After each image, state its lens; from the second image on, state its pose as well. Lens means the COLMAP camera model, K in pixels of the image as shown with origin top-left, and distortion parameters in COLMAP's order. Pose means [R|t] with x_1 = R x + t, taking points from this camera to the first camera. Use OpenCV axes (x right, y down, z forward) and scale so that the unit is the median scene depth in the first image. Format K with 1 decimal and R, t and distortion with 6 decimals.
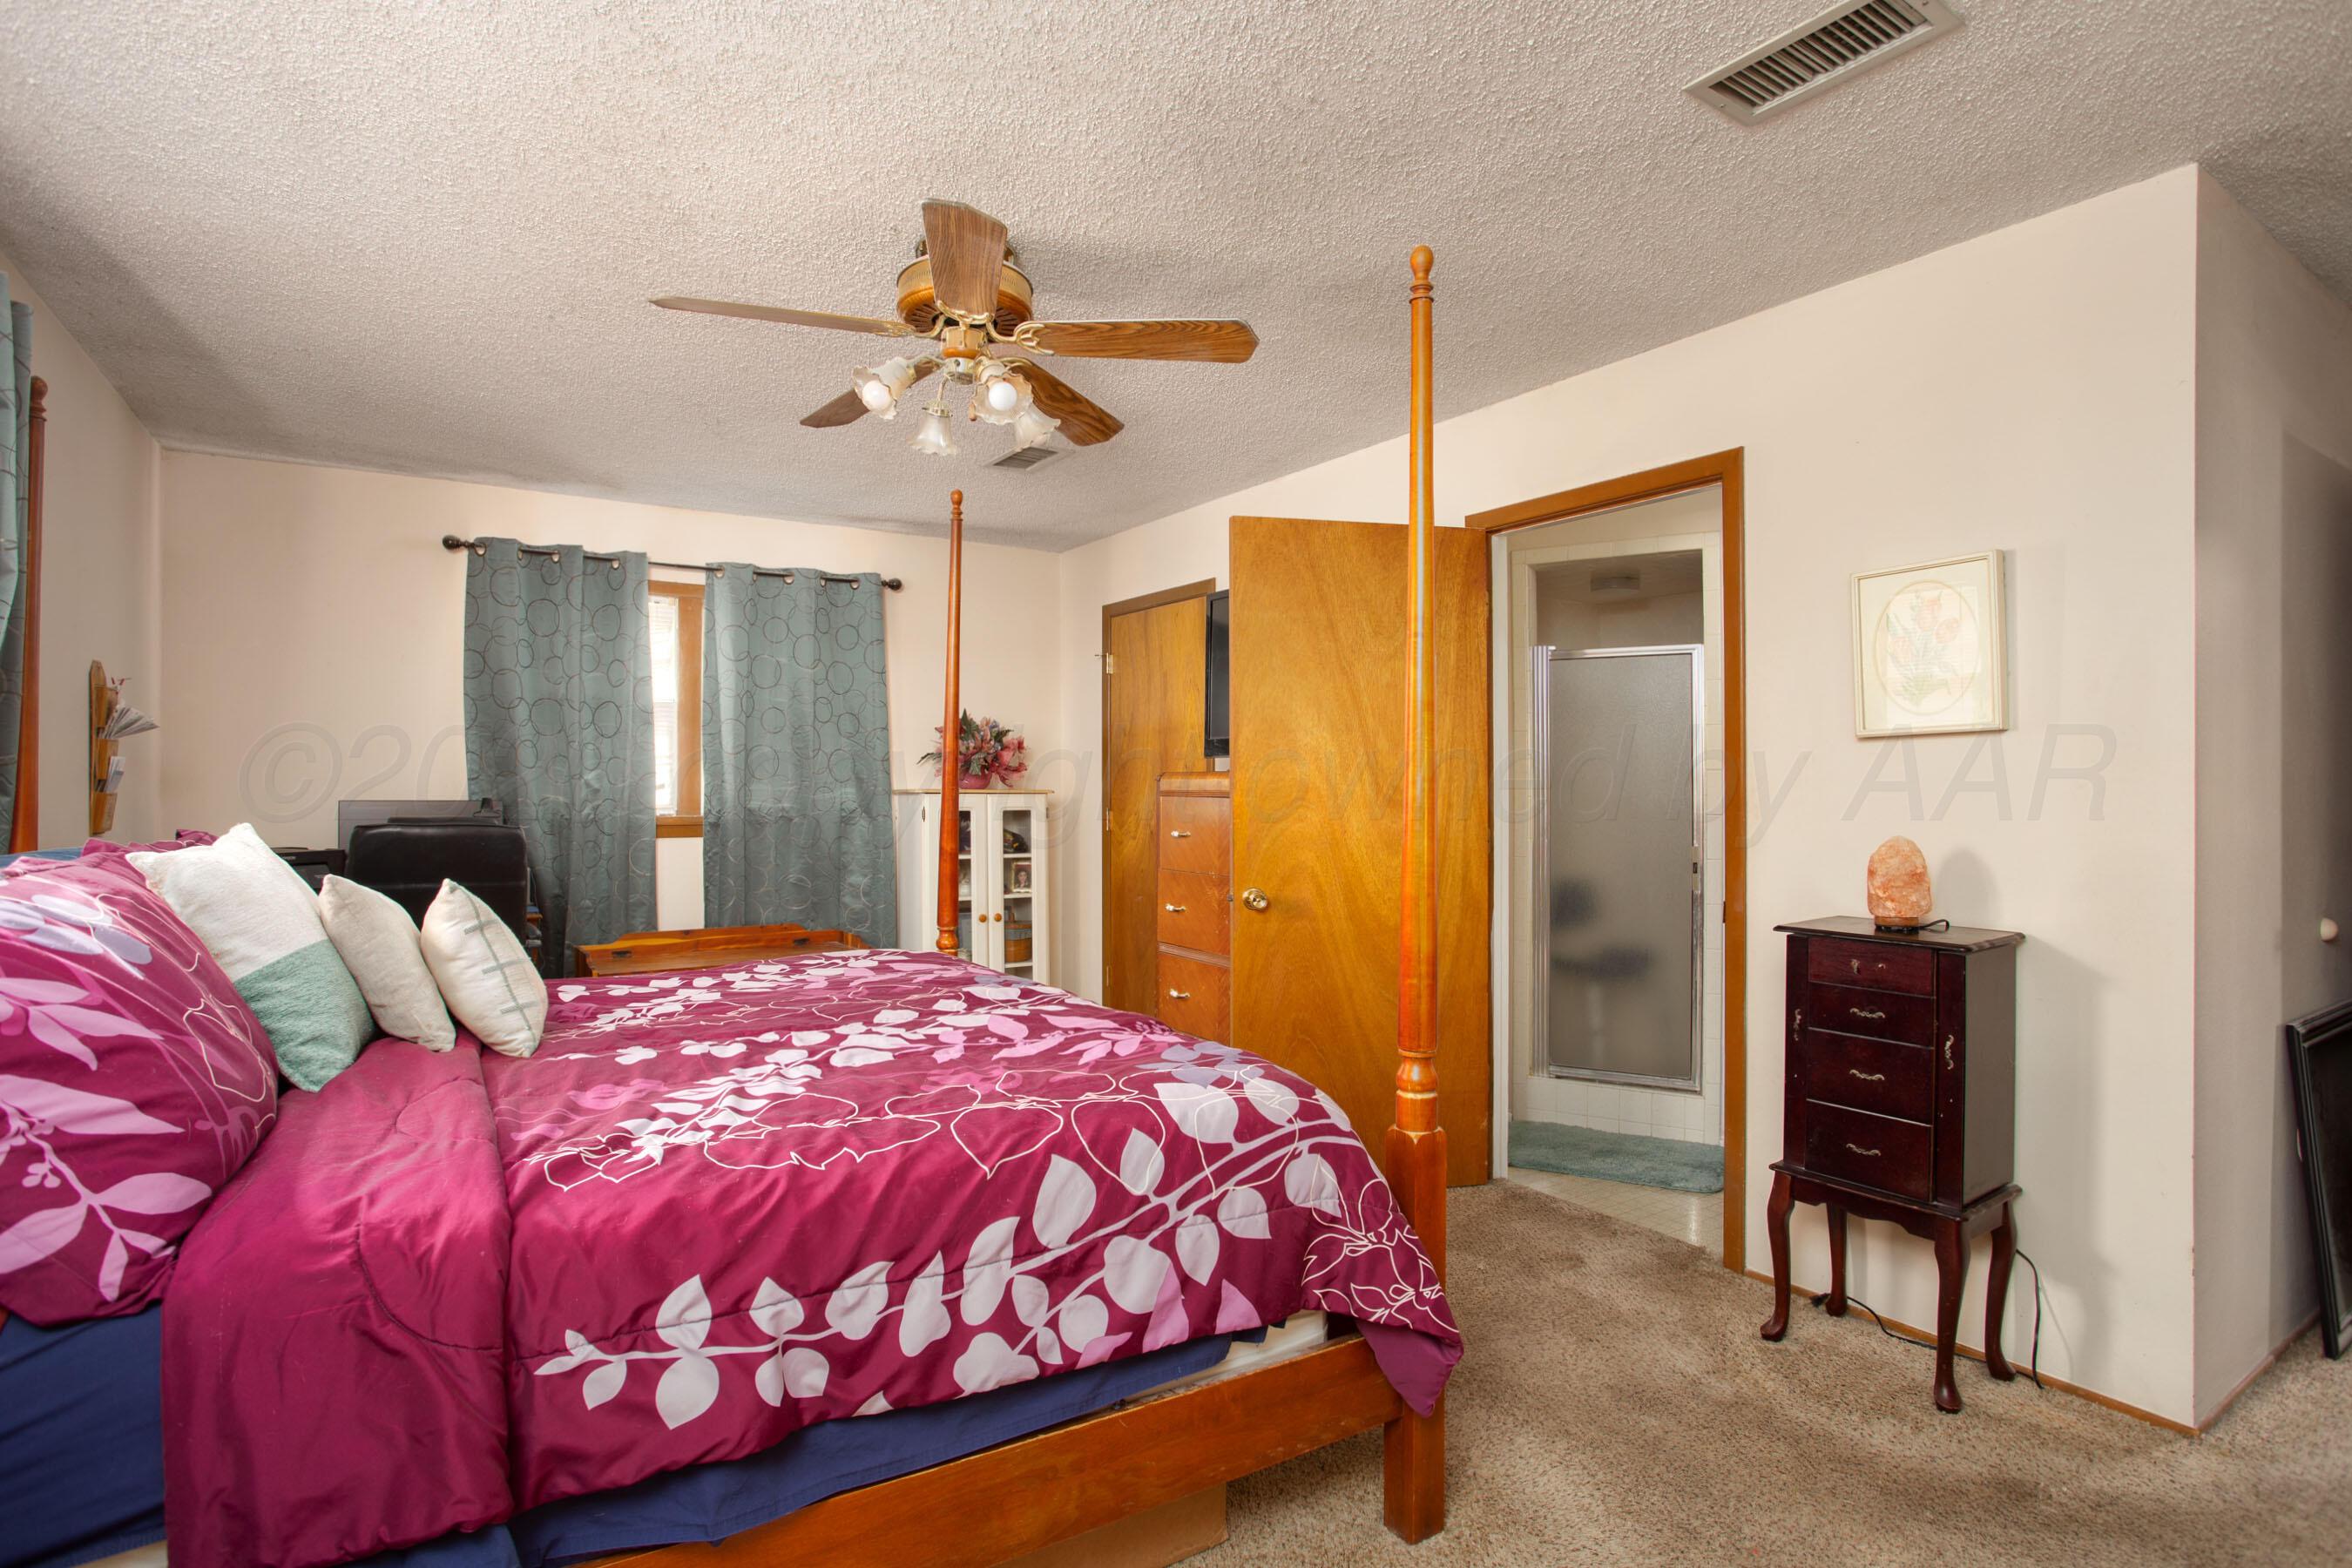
lens RADIAL K [[1165.4, 0, 1185.0], [0, 1165.4, 786.1], [0, 0, 1]] dist [-0.041474, 0.010795]
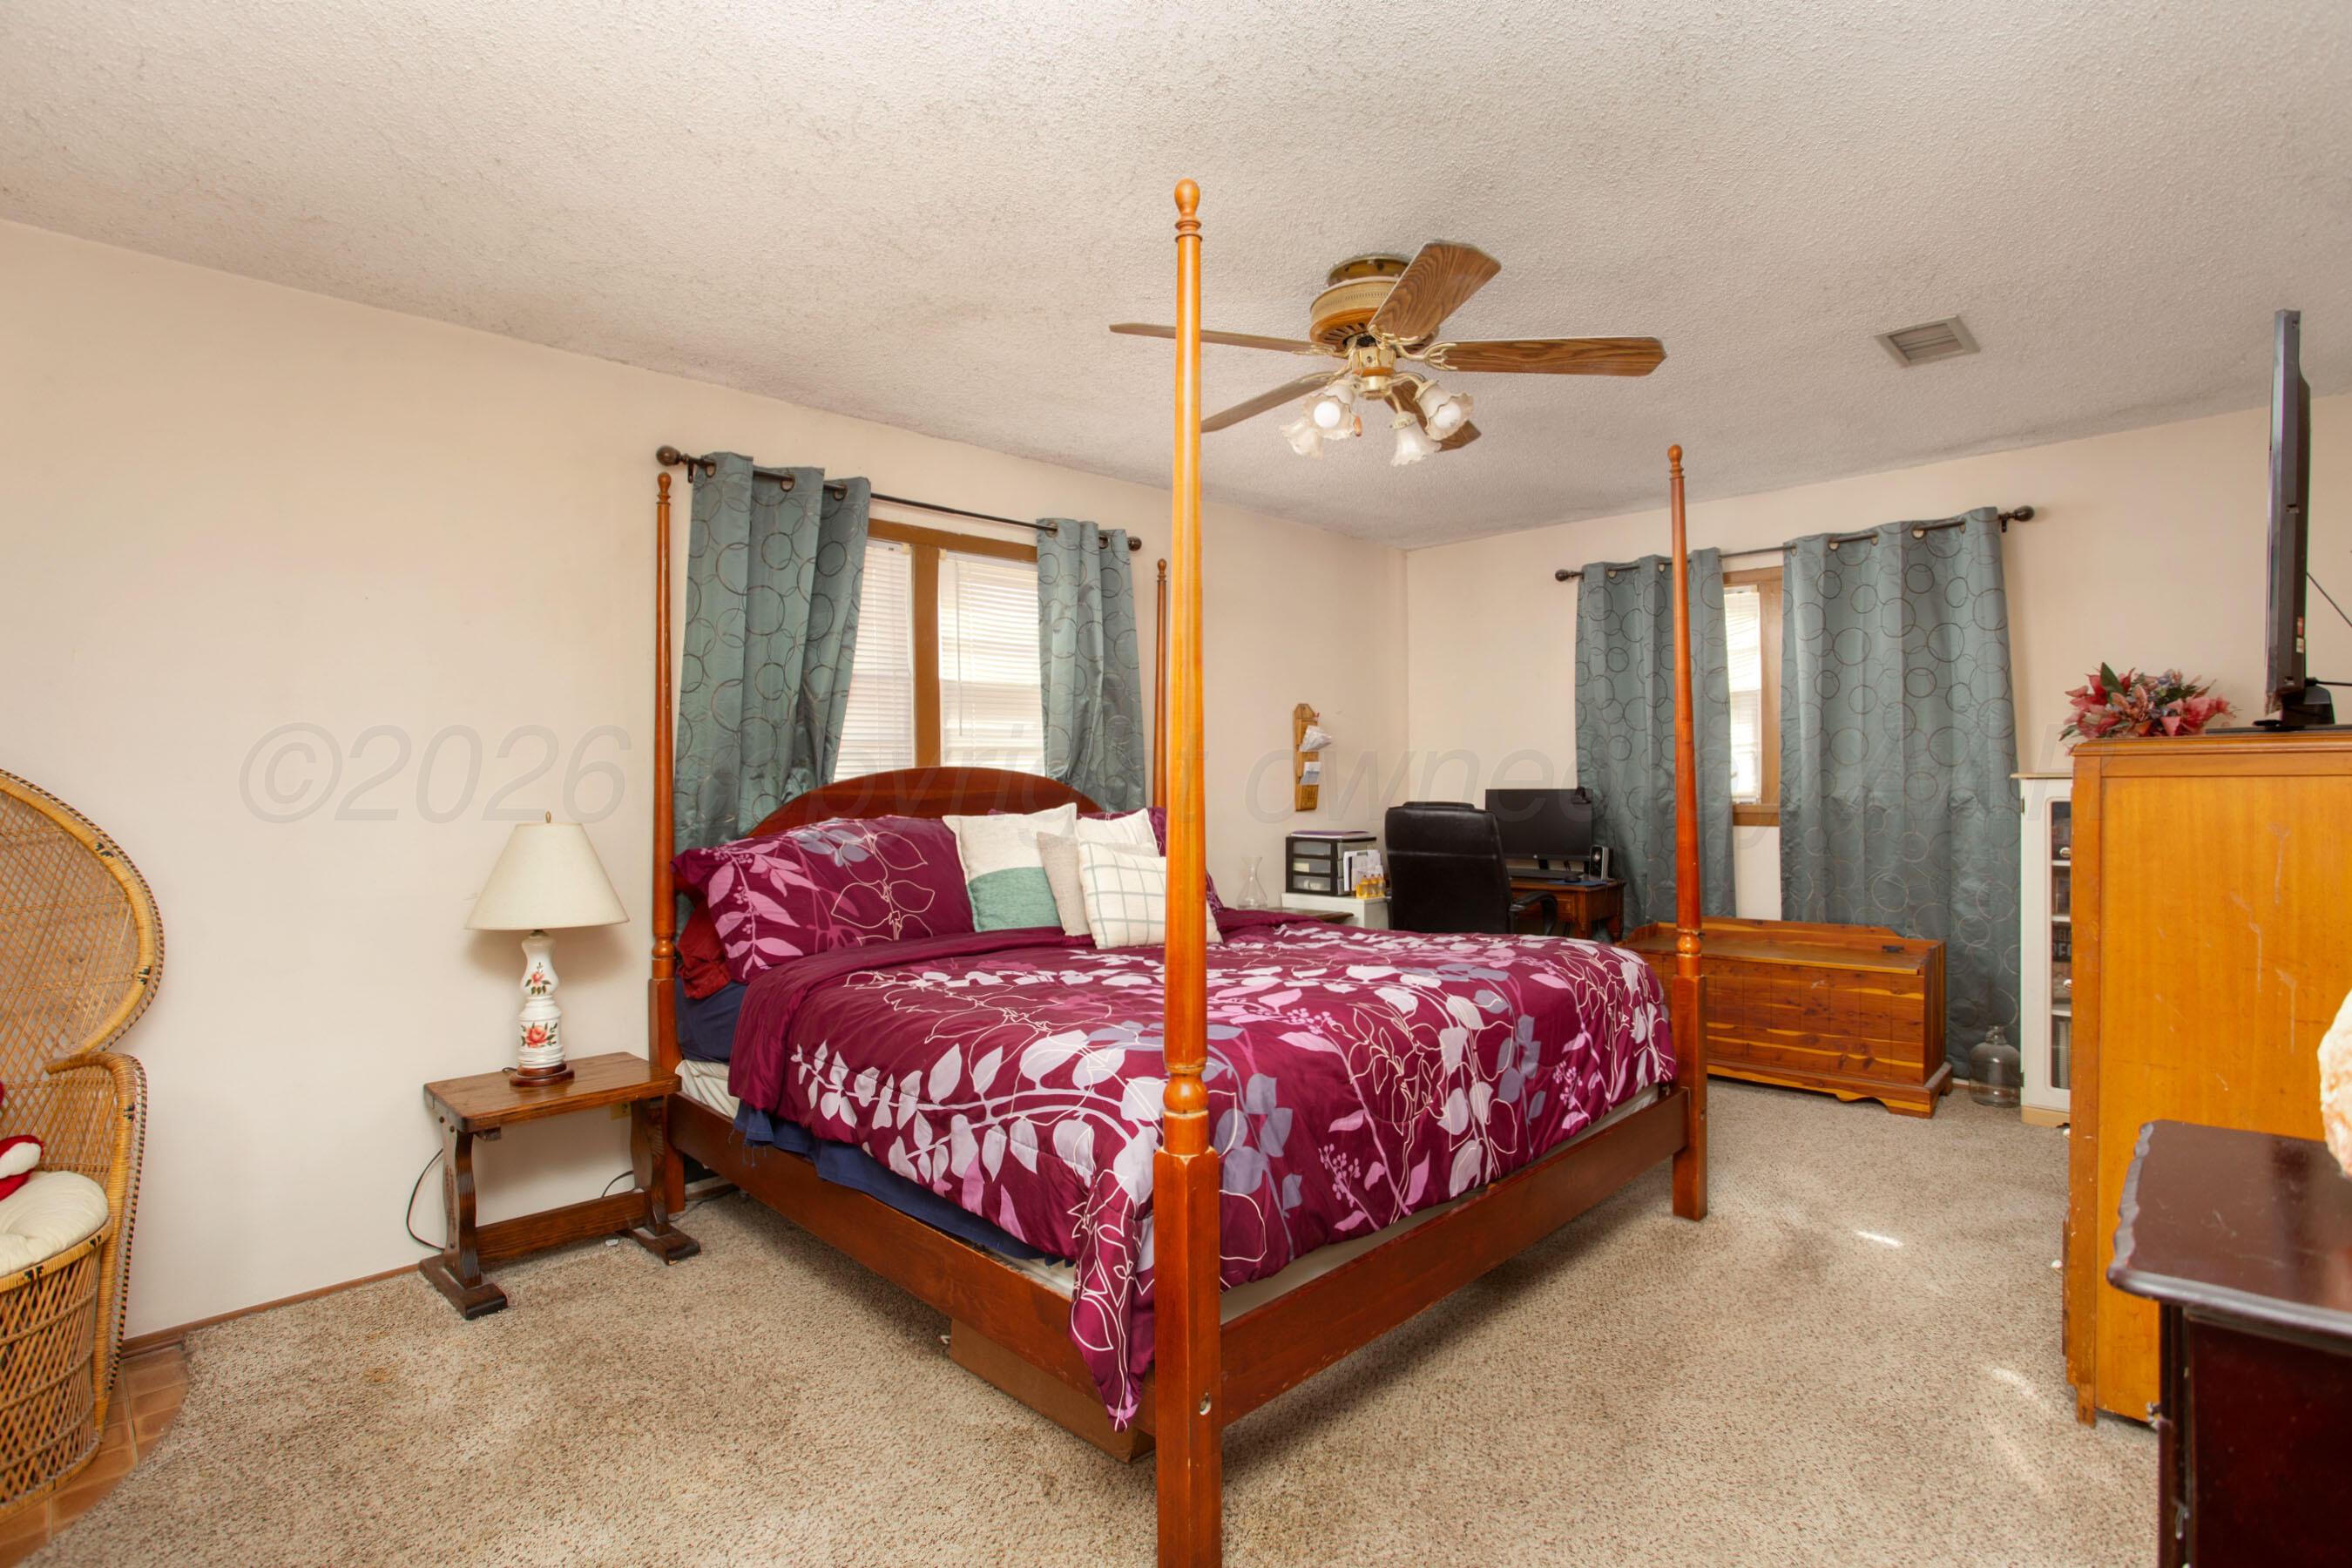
lens RADIAL K [[1165.4, 0, 1187.0], [0, 1165.4, 776.9], [0, 0, 1]] dist [-0.041474, 0.010795]
pose [[0.217812, -0.009812, -0.975941, 1.266447], [0.014117, 0.999877, -0.006902, 0.006966], [0.975889, -0.012274, 0.217924, 0.924087]]
